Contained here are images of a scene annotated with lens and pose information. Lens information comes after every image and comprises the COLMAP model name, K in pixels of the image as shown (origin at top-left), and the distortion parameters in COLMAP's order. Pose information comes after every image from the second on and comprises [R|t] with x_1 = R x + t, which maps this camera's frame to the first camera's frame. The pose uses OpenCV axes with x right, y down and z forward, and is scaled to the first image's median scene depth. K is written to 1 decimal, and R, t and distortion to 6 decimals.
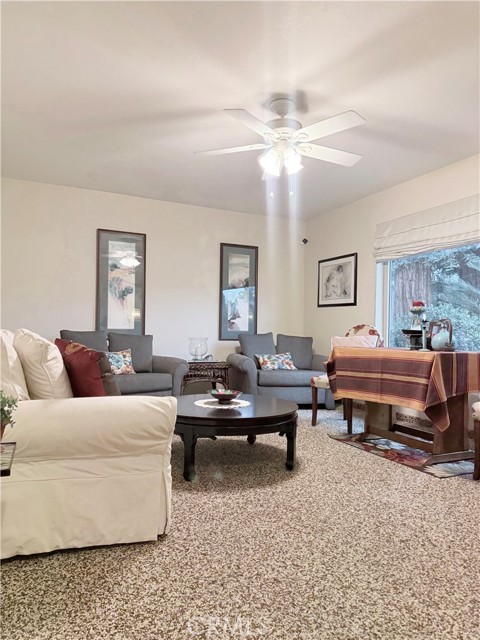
lens RADIAL K [[444.8, 0, 240.0], [0, 444.8, 320.0], [0, 0, 1]] dist [0.036511, -0.001134]
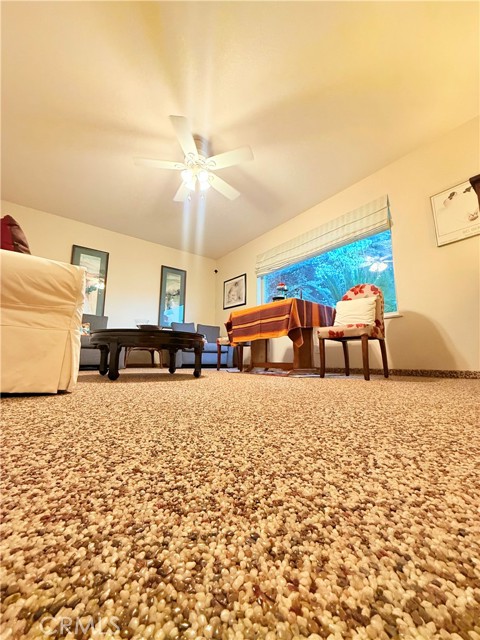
lens RADIAL K [[255.4, 0, 240.0], [0, 255.4, 320.0], [0, 0, 1]] dist [-0.001255, 0.000287]
pose [[0.975393, 0.020900, 0.219478, 0.036915], [0.006335, 0.992429, -0.122660, 0.147068], [-0.220380, 0.121032, 0.967876, 0.111928]]
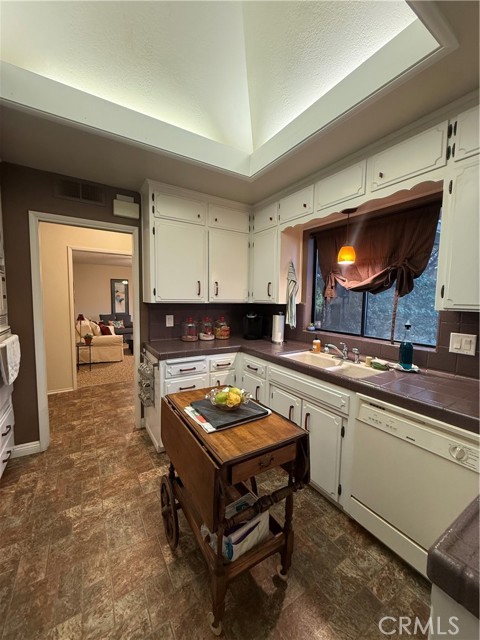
lens RADIAL K [[255.4, 0, 240.0], [0, 255.4, 320.0], [0, 0, 1]] dist [-0.001255, 0.000287]
pose [[0.992222, 0.001938, 0.124469, 0.319552], [-0.015805, 0.993748, 0.110522, -0.136102], [-0.123477, -0.111630, 0.986049, -0.795910]]
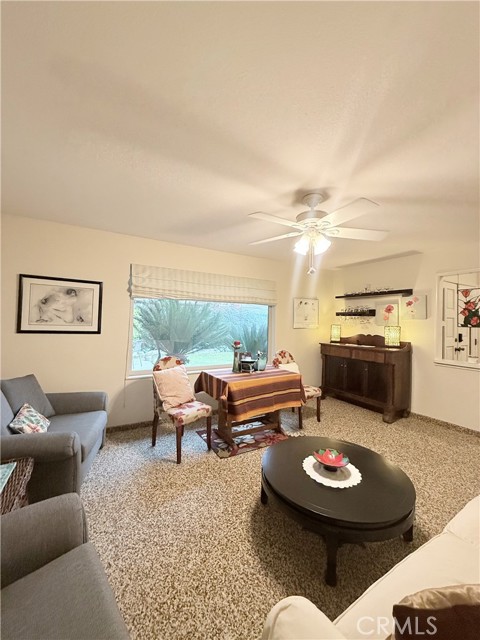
lens RADIAL K [[255.4, 0, 240.0], [0, 255.4, 320.0], [0, 0, 1]] dist [-0.001255, 0.000287]
pose [[-0.085457, -0.000538, 0.996342, -0.365931], [-0.042985, 0.999071, -0.003148, -0.080772], [-0.995414, -0.043097, -0.085401, 0.781082]]
